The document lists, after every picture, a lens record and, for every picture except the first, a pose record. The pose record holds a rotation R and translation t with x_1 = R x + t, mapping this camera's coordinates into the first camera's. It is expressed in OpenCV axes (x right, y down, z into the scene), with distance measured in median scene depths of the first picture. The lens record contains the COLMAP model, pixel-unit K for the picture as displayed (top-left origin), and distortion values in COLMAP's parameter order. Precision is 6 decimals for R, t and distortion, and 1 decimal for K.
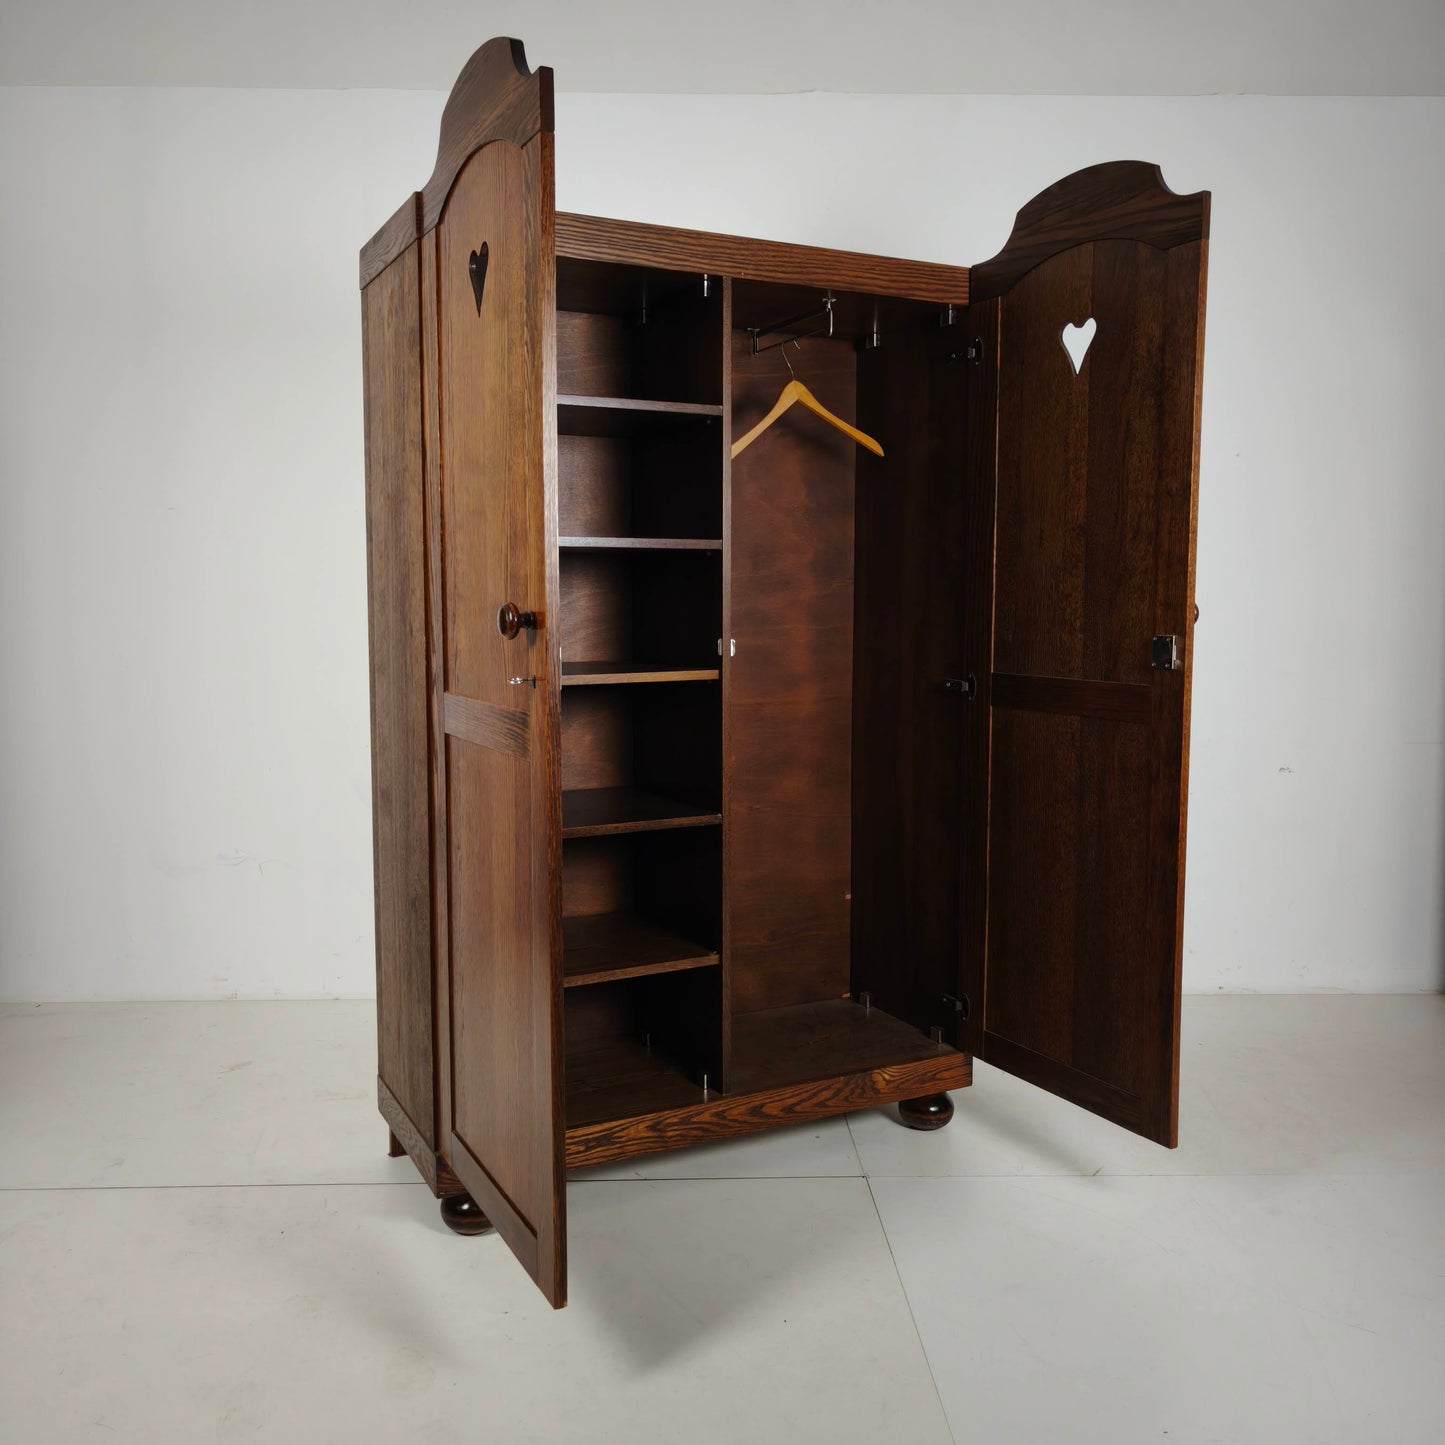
lens RADIAL K [[1321.9, 0, 719.1], [0, 1321.9, 713.0], [0, 0, 1]] dist [0.027438, 0.000000]
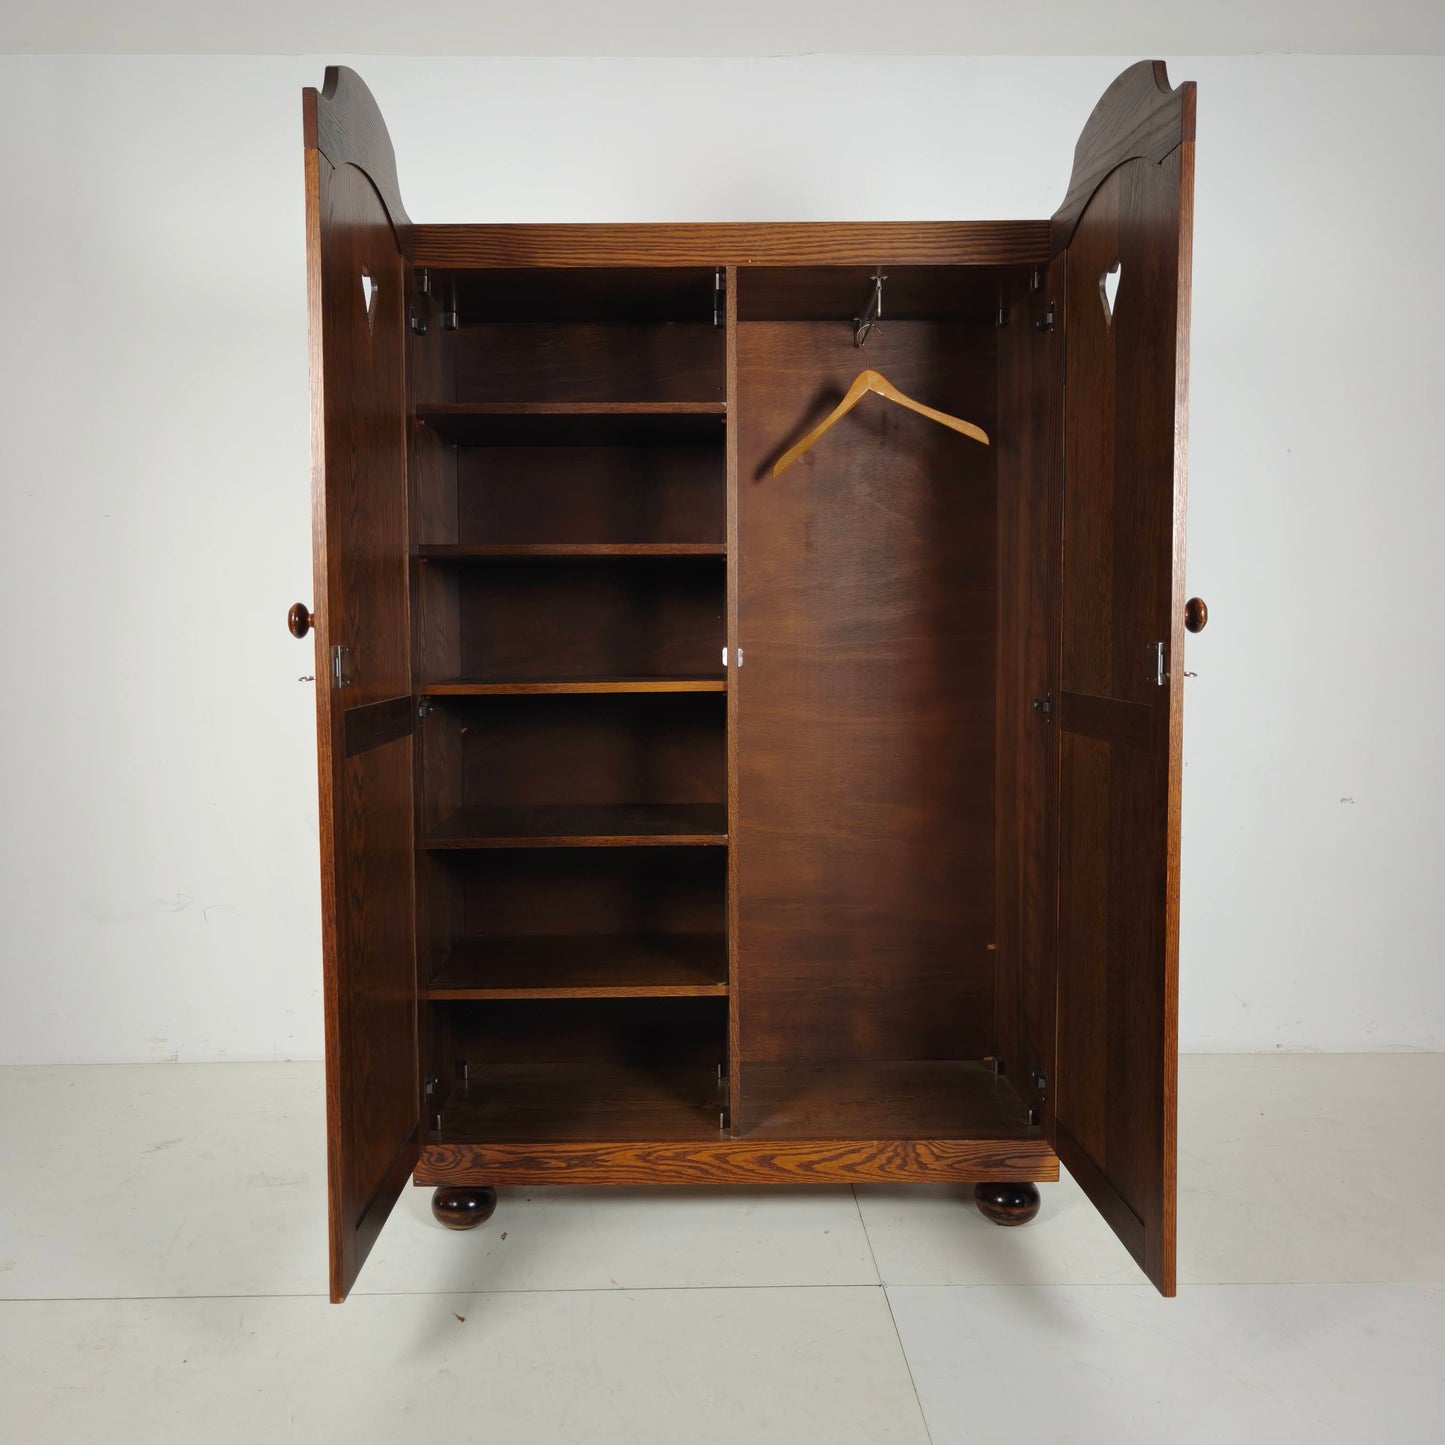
lens RADIAL K [[1321.9, 0, 712.4], [0, 1321.9, 706.7], [0, 0, 1]] dist [0.027438, 0.000000]
pose [[0.892275, 0.021296, -0.450990, 0.413538], [-0.035398, 0.999112, -0.022857, 0.007447], [0.450102, 0.036359, 0.892237, 0.153537]]
